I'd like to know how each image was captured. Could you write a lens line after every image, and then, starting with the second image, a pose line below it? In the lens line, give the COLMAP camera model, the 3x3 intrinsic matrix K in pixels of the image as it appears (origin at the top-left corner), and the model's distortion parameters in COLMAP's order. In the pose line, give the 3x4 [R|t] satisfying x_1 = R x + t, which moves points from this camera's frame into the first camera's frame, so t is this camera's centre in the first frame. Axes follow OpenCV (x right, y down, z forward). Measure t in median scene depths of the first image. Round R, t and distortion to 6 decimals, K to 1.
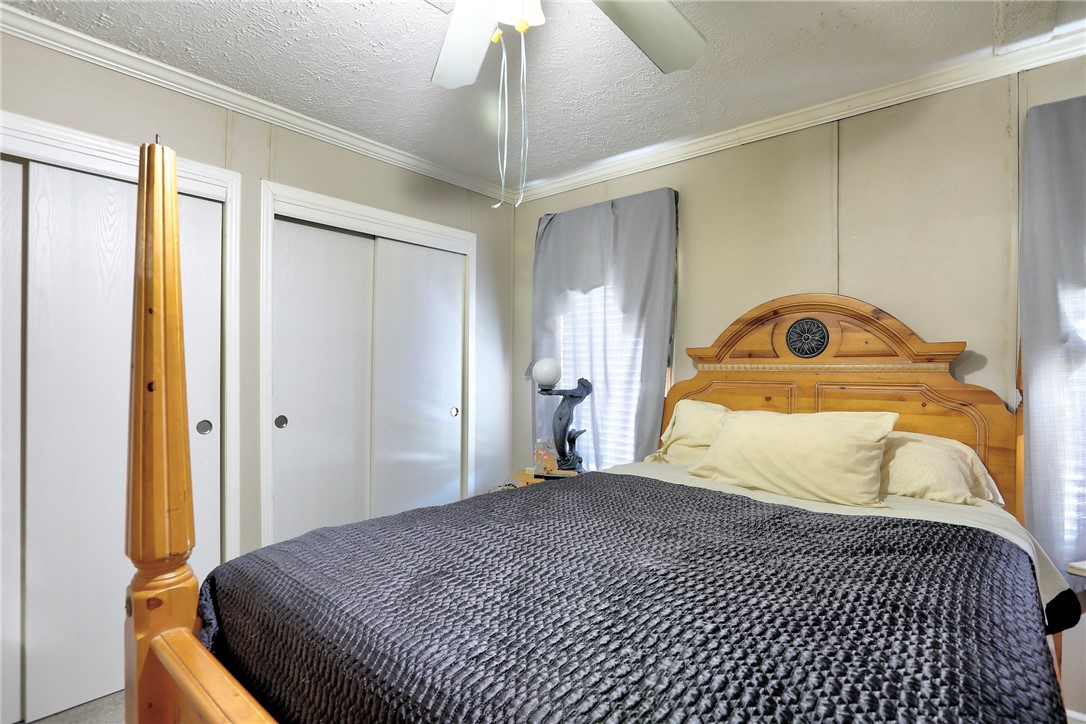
lens RADIAL K [[542.3, 0, 542.2], [0, 542.3, 366.6], [0, 0, 1]] dist [-0.038447, 0.021785]
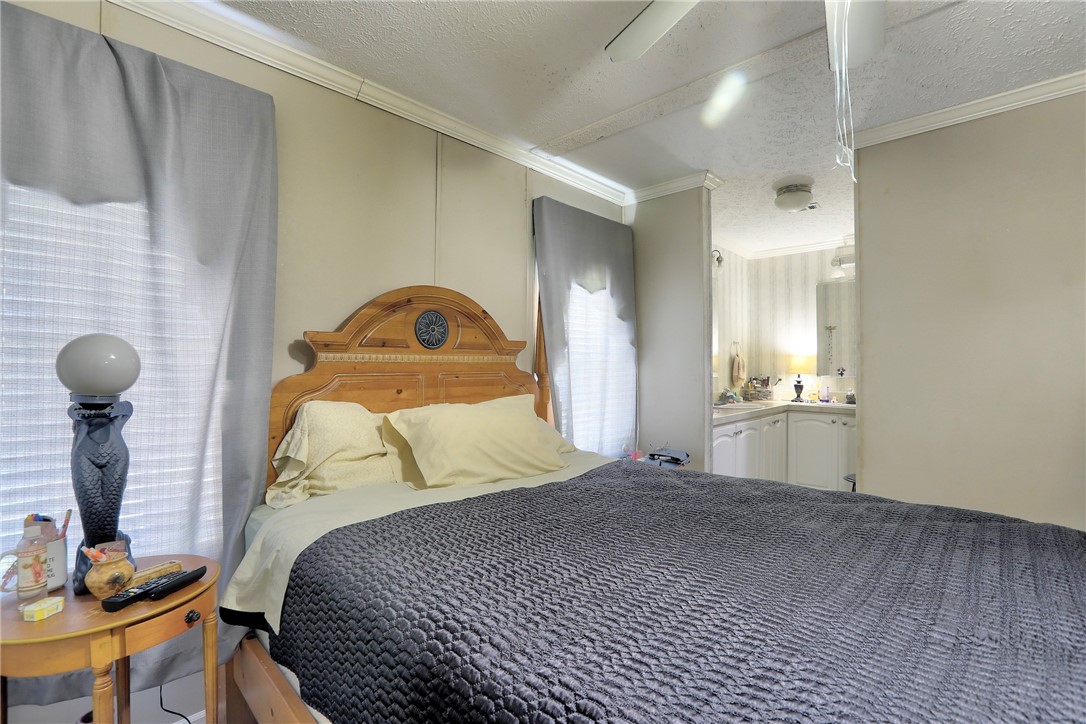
lens RADIAL K [[494.6, 0, 540.6], [0, 494.6, 367.7], [0, 0, 1]] dist [-0.037029, 0.014643]
pose [[0.032181, -0.005904, 0.999465, -0.429142], [-0.007314, 0.999954, 0.006142, 0.010783], [-0.999455, -0.007508, 0.032136, 0.749019]]
